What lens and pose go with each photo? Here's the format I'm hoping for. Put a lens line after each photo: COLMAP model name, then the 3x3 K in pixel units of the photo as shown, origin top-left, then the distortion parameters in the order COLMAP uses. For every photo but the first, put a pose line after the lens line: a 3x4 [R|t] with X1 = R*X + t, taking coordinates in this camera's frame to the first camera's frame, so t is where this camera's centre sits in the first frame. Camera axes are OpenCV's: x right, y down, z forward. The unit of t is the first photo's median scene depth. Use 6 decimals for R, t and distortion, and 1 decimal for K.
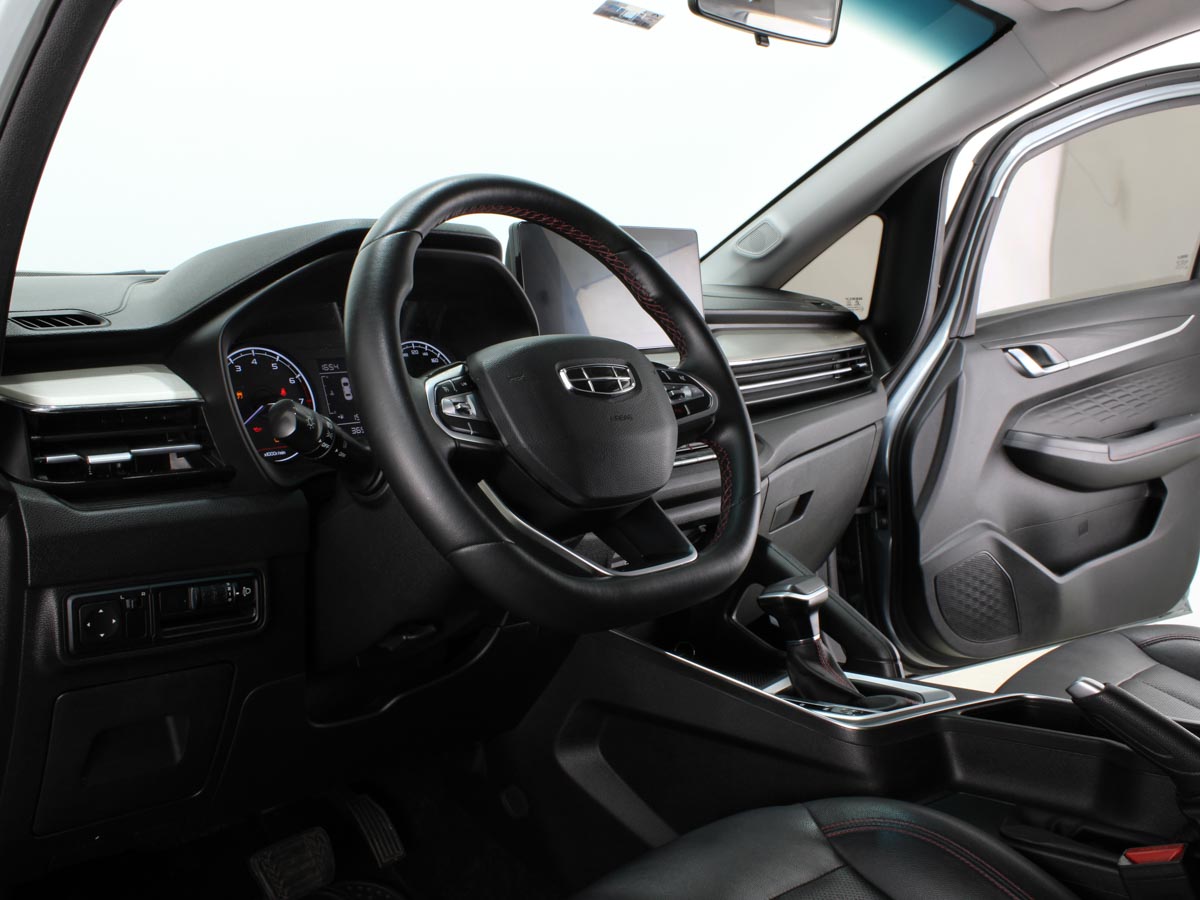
lens RADIAL K [[1086.1, 0, 600.0], [0, 1086.1, 450.0], [0, 0, 1]] dist [-0.162790, 0.109585]
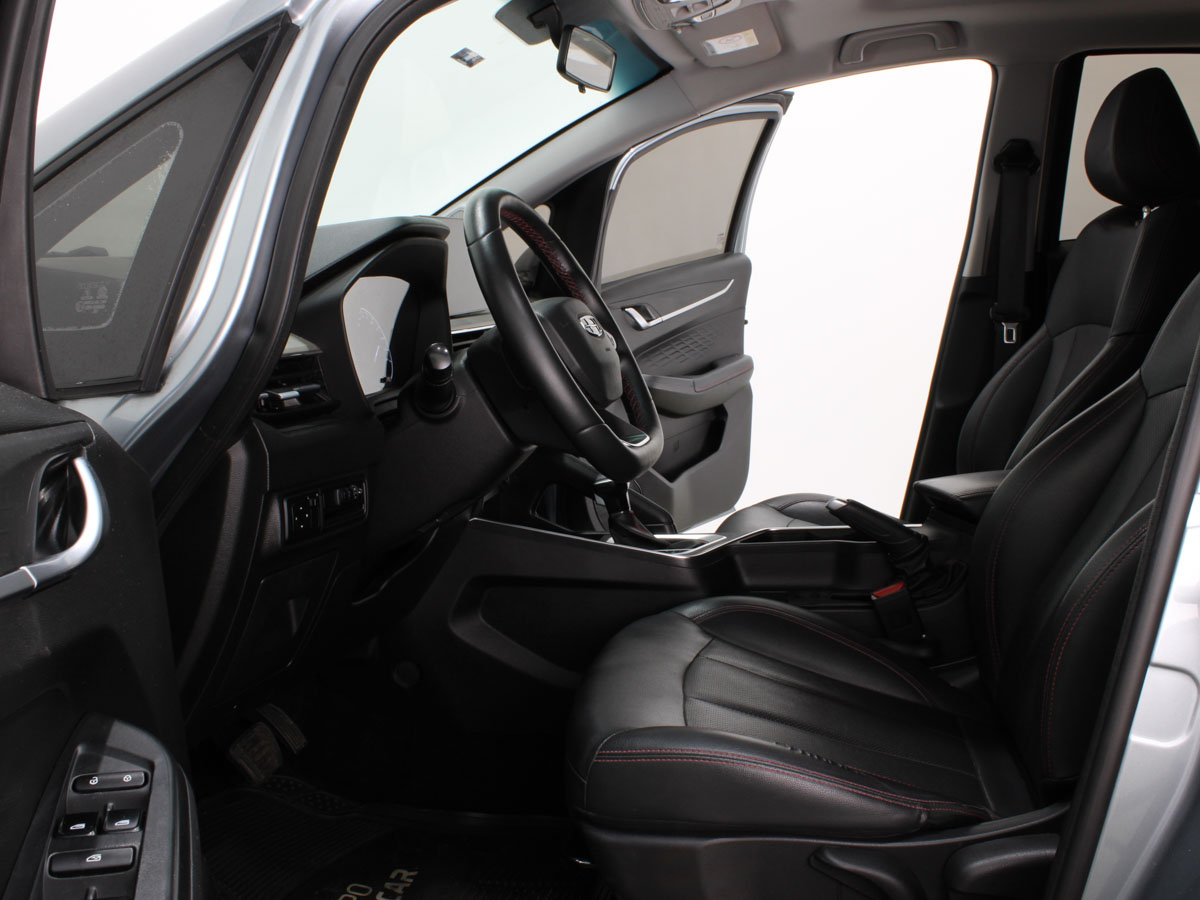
lens RADIAL K [[1086.1, 0, 600.0], [0, 1086.1, 450.0], [0, 0, 1]] dist [-0.162790, 0.109585]
pose [[0.876110, -0.084146, 0.474711, -0.586268], [0.072767, 0.996450, 0.042333, 0.037103], [-0.476588, -0.002545, 0.879123, -0.284514]]
